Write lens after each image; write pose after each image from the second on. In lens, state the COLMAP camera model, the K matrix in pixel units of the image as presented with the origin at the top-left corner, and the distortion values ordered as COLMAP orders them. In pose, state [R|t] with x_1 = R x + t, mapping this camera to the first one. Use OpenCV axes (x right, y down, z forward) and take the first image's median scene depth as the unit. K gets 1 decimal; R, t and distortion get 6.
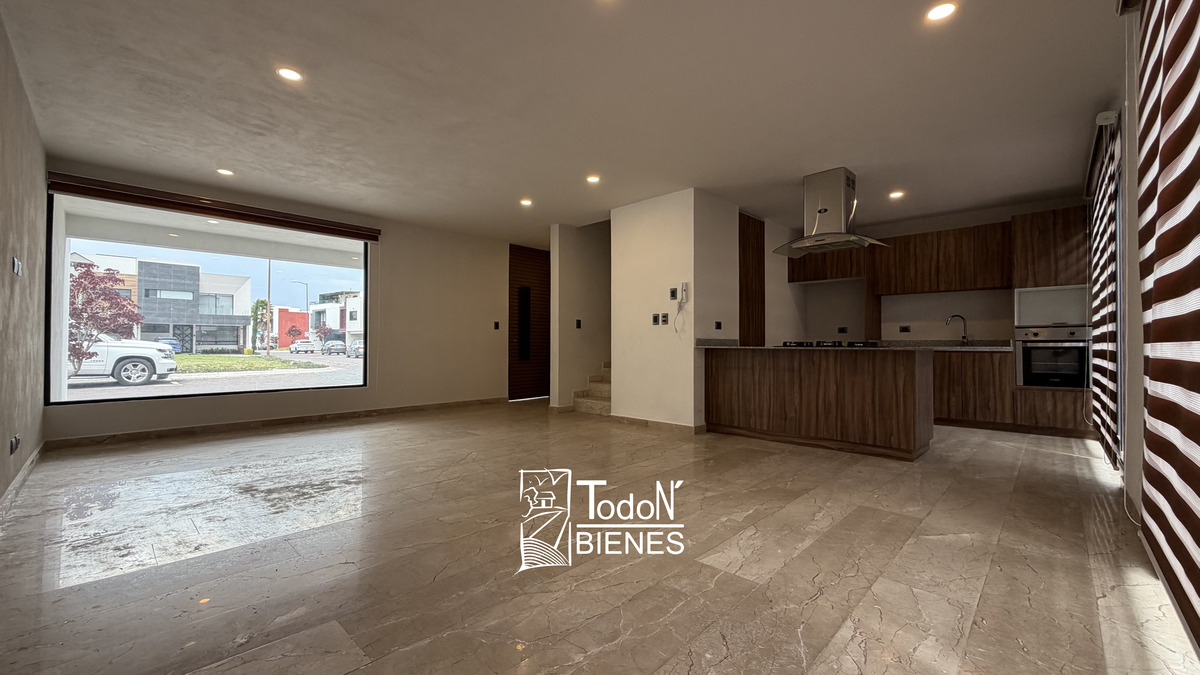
lens RADIAL K [[478.1, 0, 598.1], [0, 478.1, 337.7], [0, 0, 1]] dist [-0.001095, 0.000280]
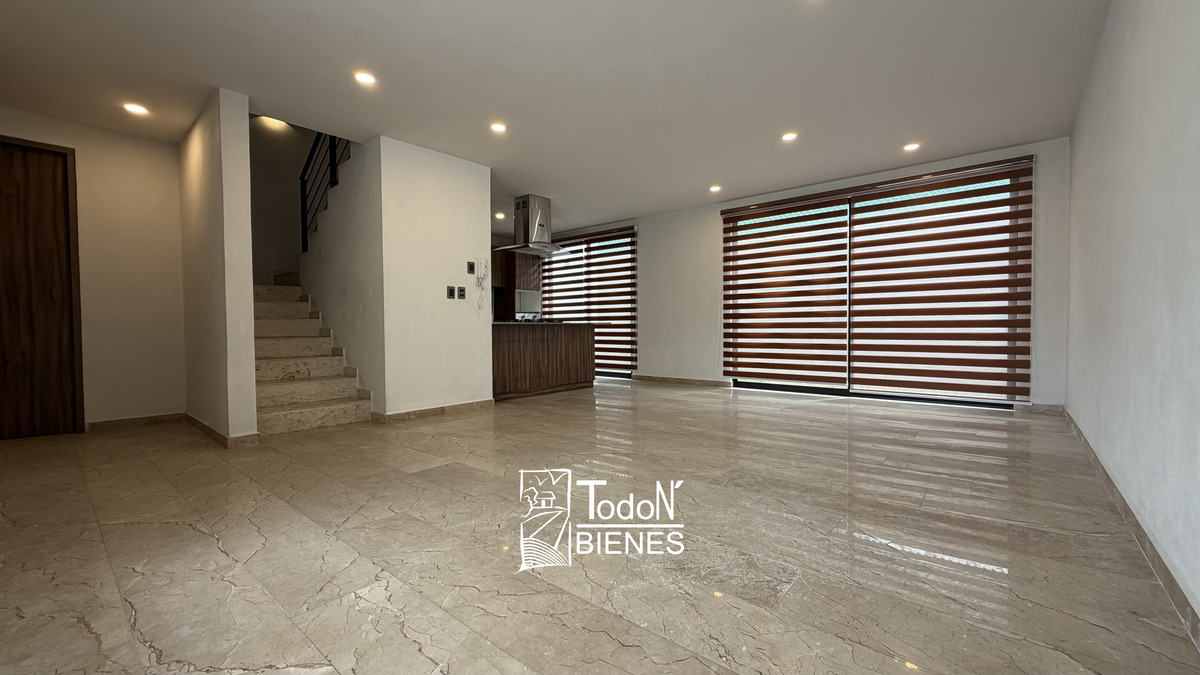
lens RADIAL K [[478.1, 0, 595.1], [0, 478.1, 338.0], [0, 0, 1]] dist [-0.001095, 0.000280]
pose [[-0.059229, -0.023986, 0.997956, -0.856467], [-0.002845, 0.999711, 0.023860, 0.027023], [-0.998240, -0.001426, -0.059280, 0.843332]]
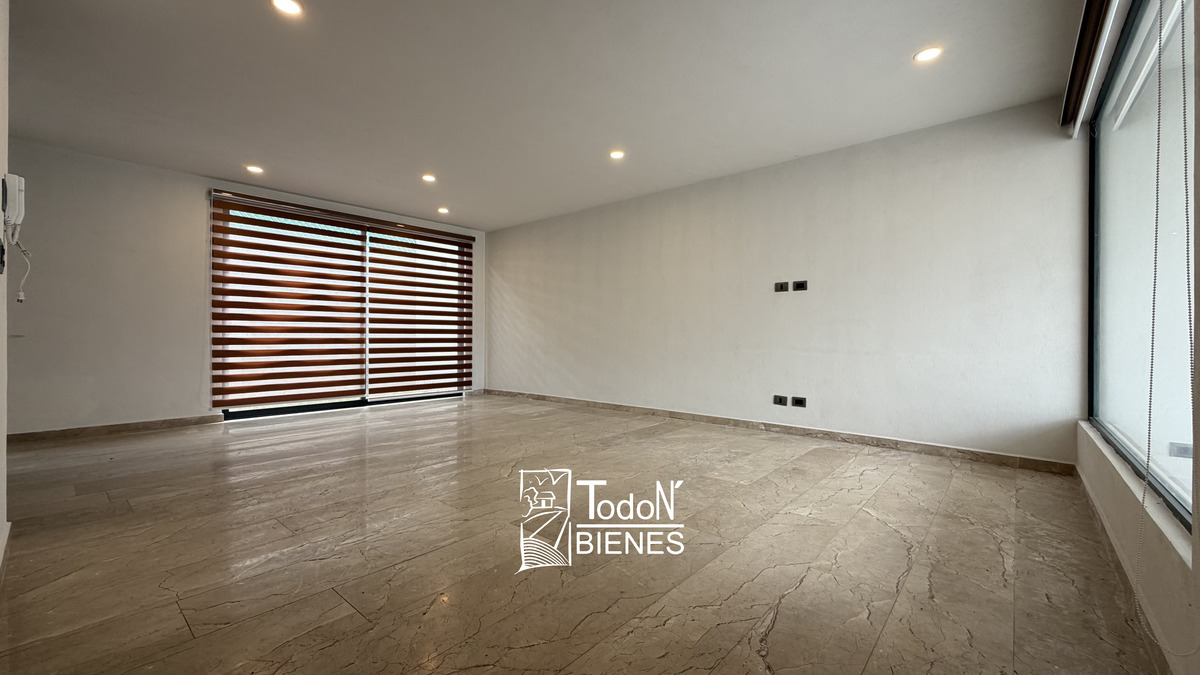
lens RADIAL K [[478.1, 0, 601.7], [0, 478.1, 336.1], [0, 0, 1]] dist [-0.001095, 0.000280]
pose [[-0.998627, -0.004421, -0.052193, -0.311789], [-0.003751, 0.999909, -0.012931, 0.022610], [0.052246, -0.012718, -0.998553, 1.453688]]
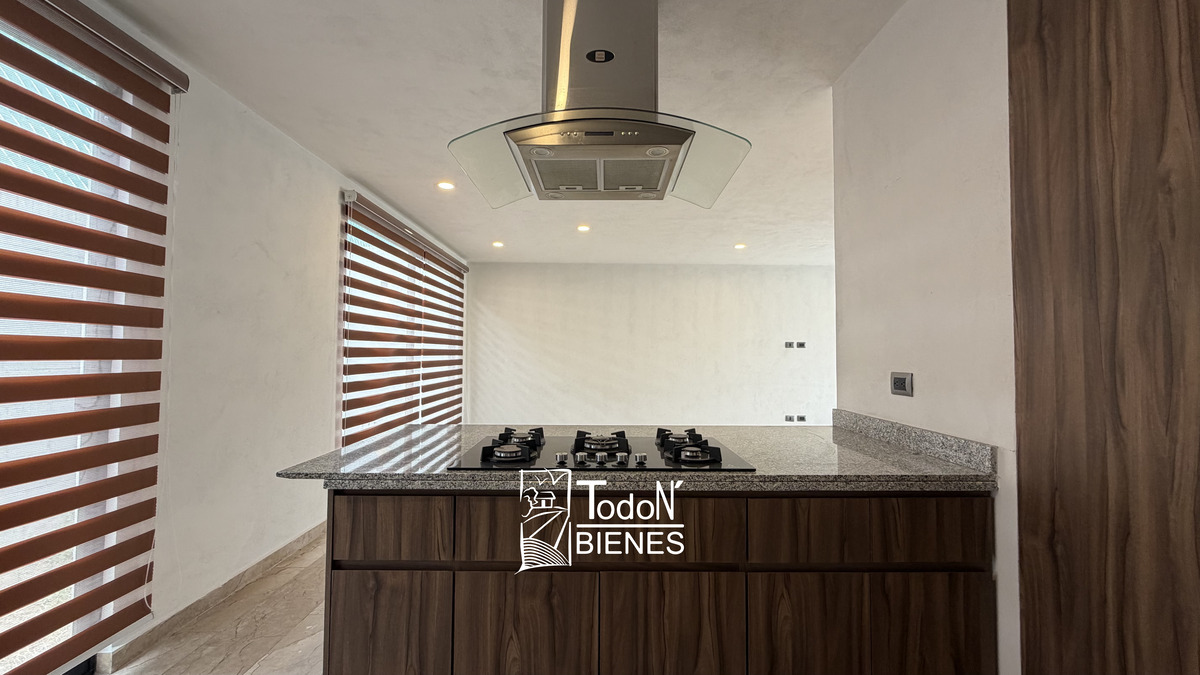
lens RADIAL K [[478.1, 0, 602.1], [0, 478.1, 338.5], [0, 0, 1]] dist [-0.001095, 0.000280]
pose [[-0.710352, -0.026760, -0.703338, 0.691381], [0.000580, 0.999254, -0.038604, -0.048444], [0.703847, -0.027831, -0.709807, 1.177795]]
